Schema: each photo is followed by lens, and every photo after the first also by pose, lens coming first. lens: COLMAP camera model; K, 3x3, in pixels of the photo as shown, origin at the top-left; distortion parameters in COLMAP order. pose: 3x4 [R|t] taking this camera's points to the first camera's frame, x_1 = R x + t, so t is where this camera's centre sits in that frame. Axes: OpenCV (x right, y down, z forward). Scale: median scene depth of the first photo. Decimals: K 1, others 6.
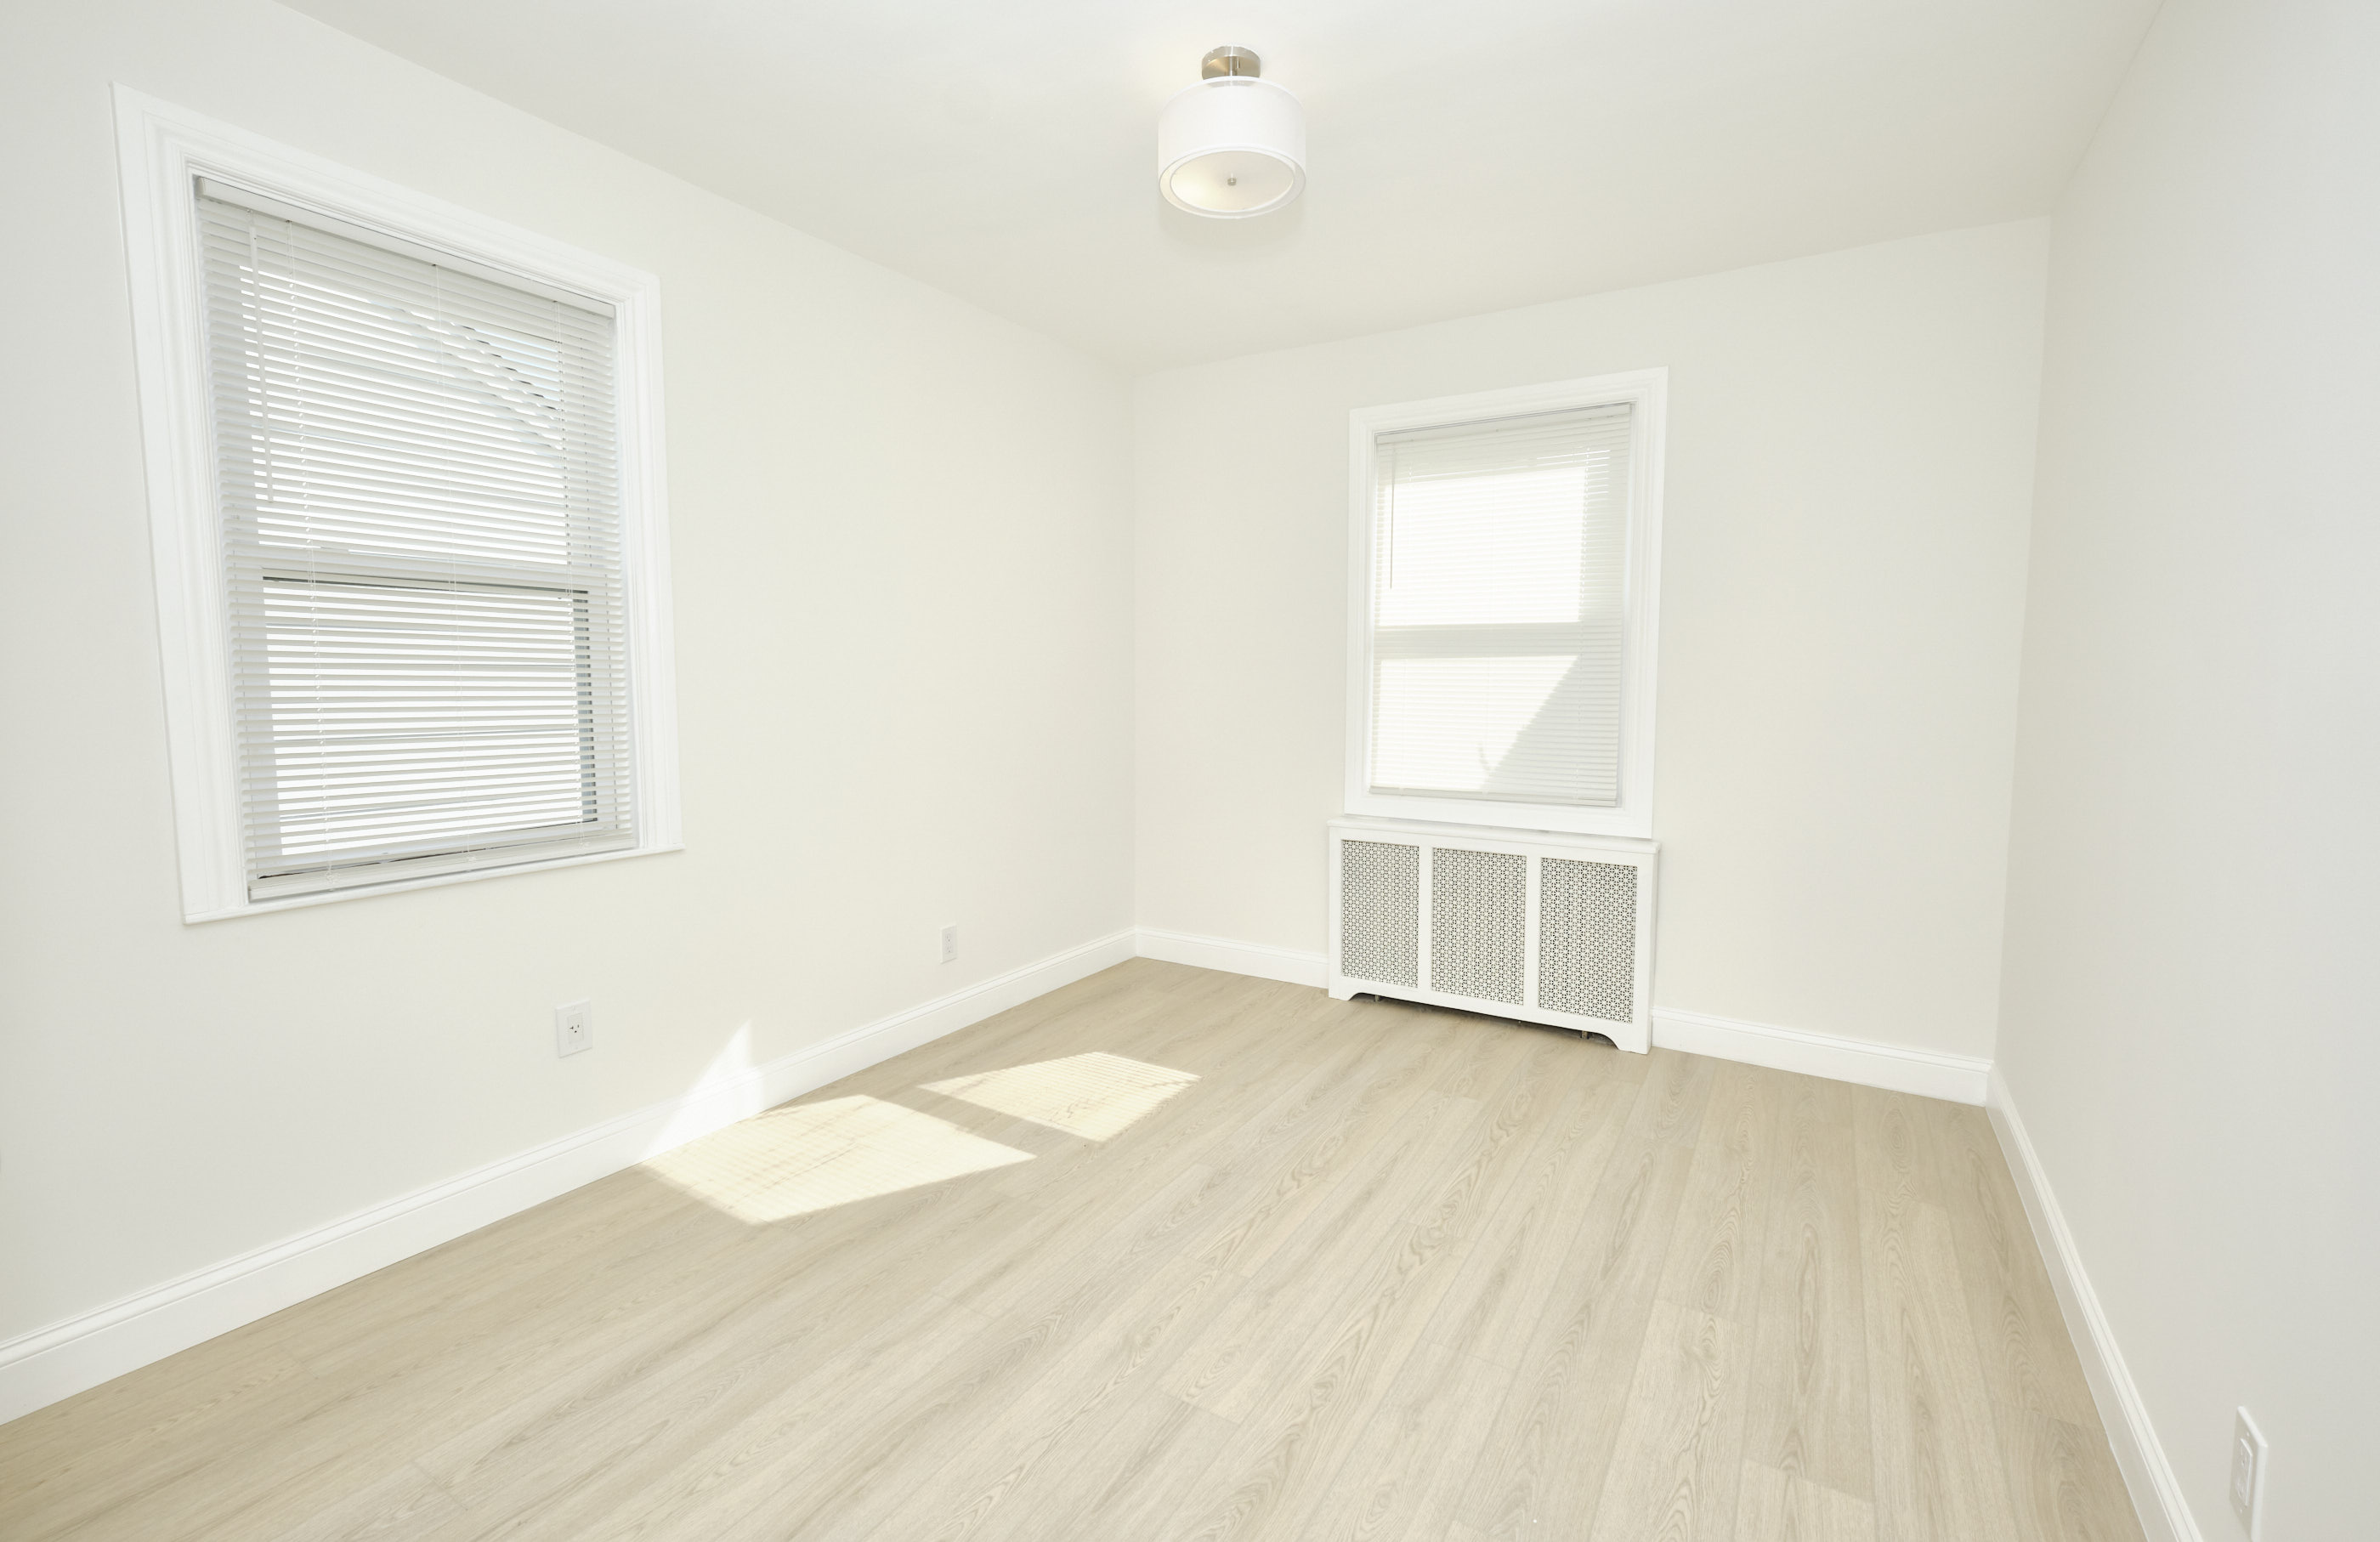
lens RADIAL K [[1005.9, 0, 1199.5], [0, 1005.9, 760.2], [0, 0, 1]] dist [-0.000499, -0.000692]
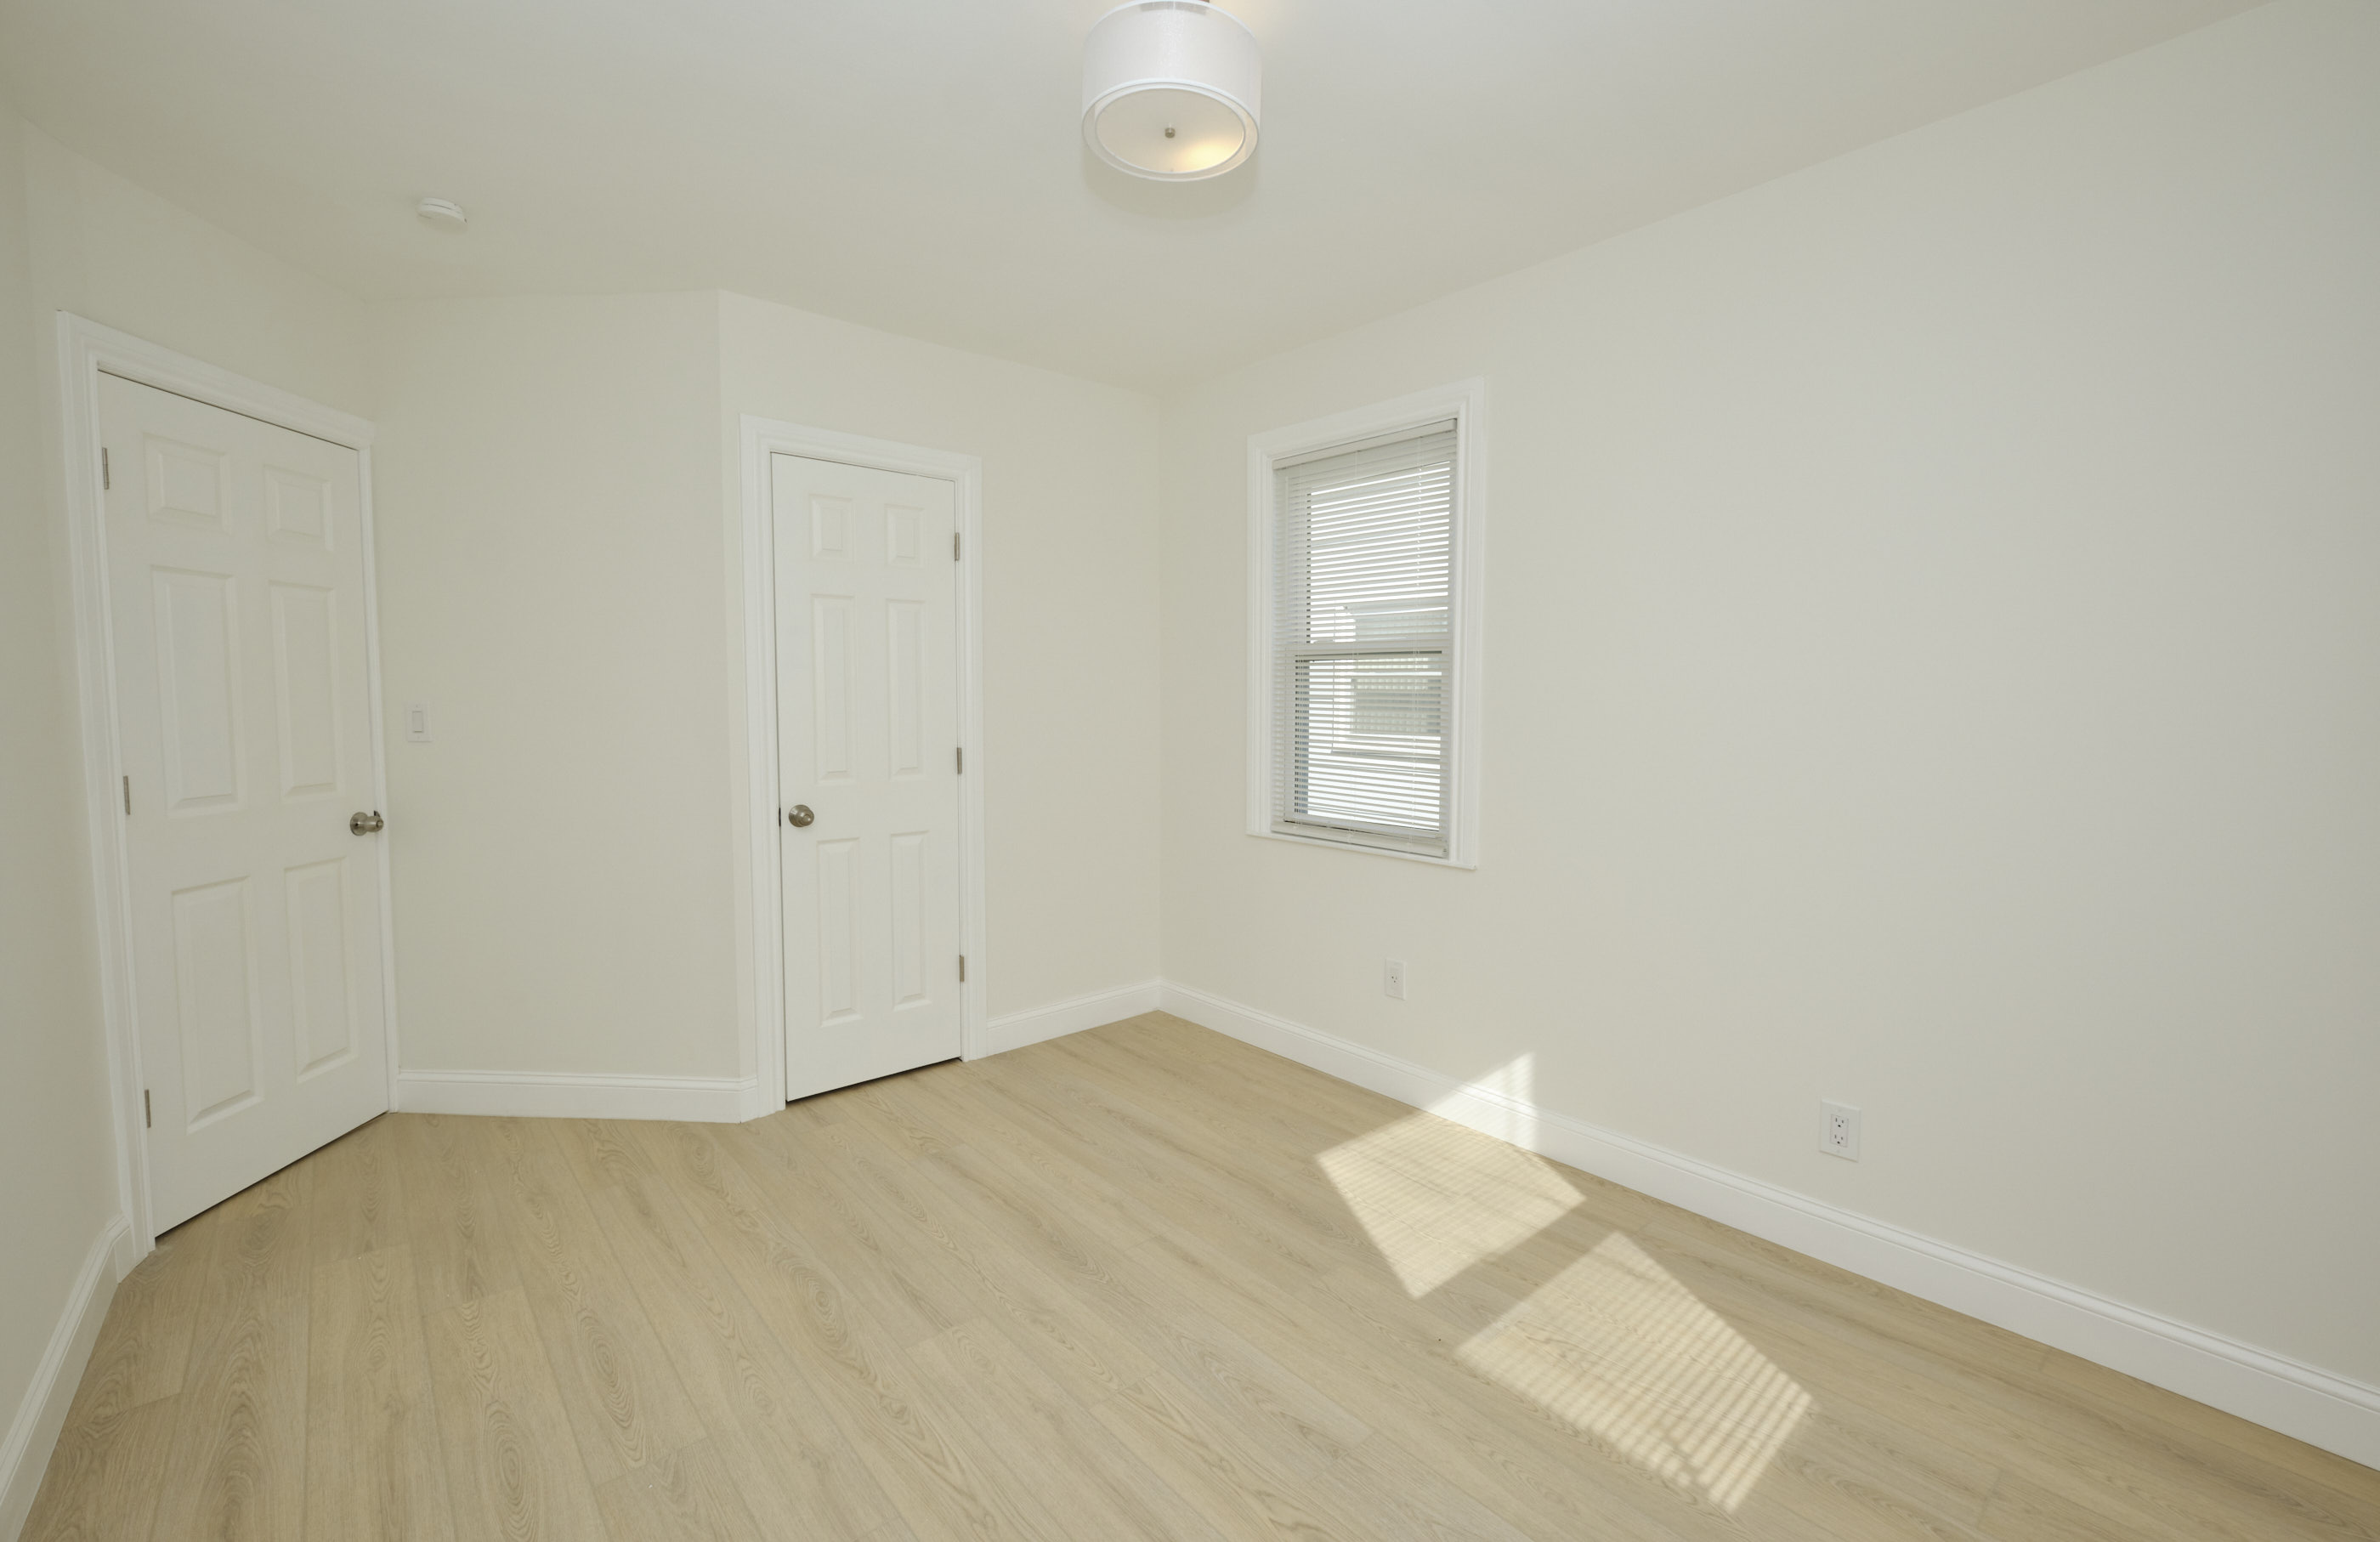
lens RADIAL K [[1005.9, 0, 1205.5], [0, 1005.9, 762.0], [0, 0, 1]] dist [-0.000499, -0.000692]
pose [[-0.293418, 0.061149, -0.954026, 0.756325], [-0.089392, 0.991825, 0.091065, -0.126191], [0.951796, 0.112003, -0.285553, 1.175876]]
